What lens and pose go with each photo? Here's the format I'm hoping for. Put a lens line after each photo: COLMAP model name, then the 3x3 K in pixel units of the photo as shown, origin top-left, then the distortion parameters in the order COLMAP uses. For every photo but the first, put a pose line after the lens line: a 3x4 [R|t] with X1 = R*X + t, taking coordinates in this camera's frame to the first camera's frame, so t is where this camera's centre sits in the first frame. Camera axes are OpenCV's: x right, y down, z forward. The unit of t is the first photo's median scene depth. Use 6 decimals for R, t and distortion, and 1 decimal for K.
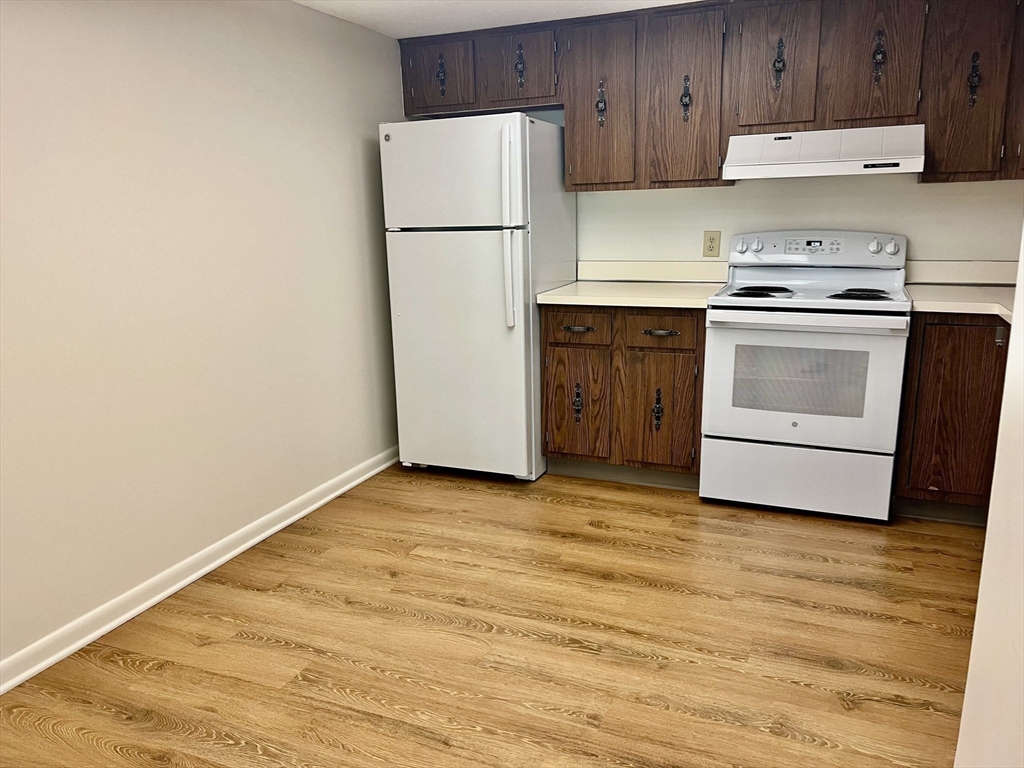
lens RADIAL K [[749.3, 0, 512.0], [0, 749.3, 384.0], [0, 0, 1]] dist [0.073266, -0.073434]
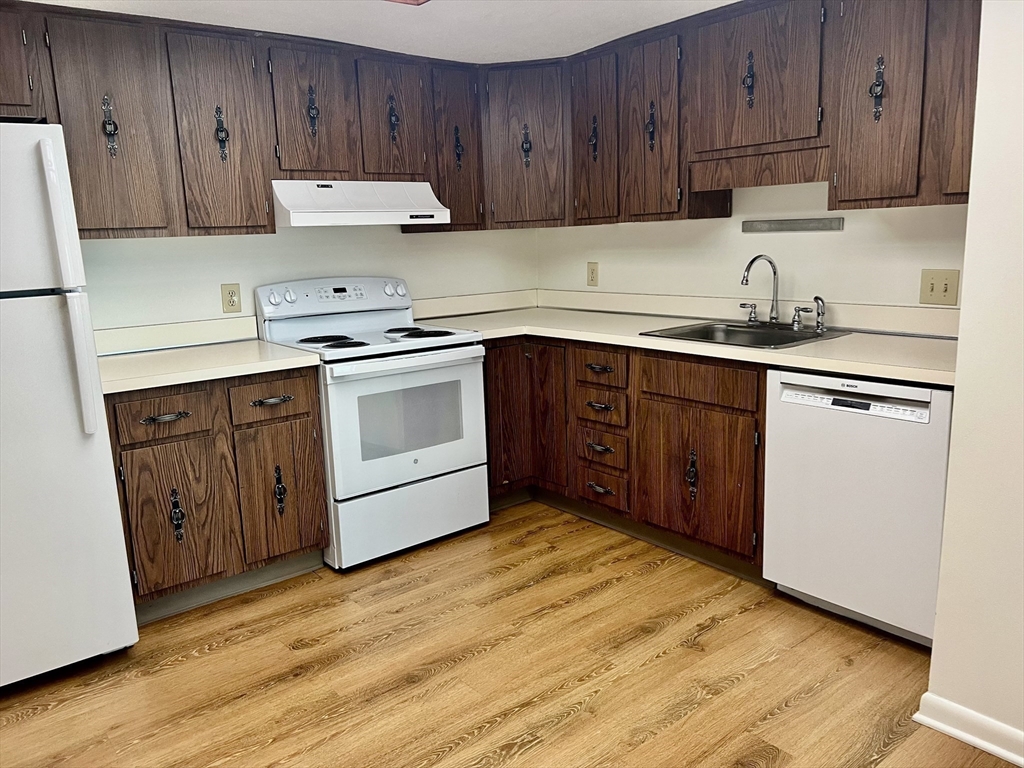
lens RADIAL K [[749.3, 0, 512.0], [0, 749.3, 384.0], [0, 0, 1]] dist [0.073266, -0.073434]
pose [[0.497348, -0.168555, 0.851019, -0.392758], [0.227641, 0.971928, 0.059466, -0.076068], [-0.837153, 0.164151, 0.521756, 0.321543]]
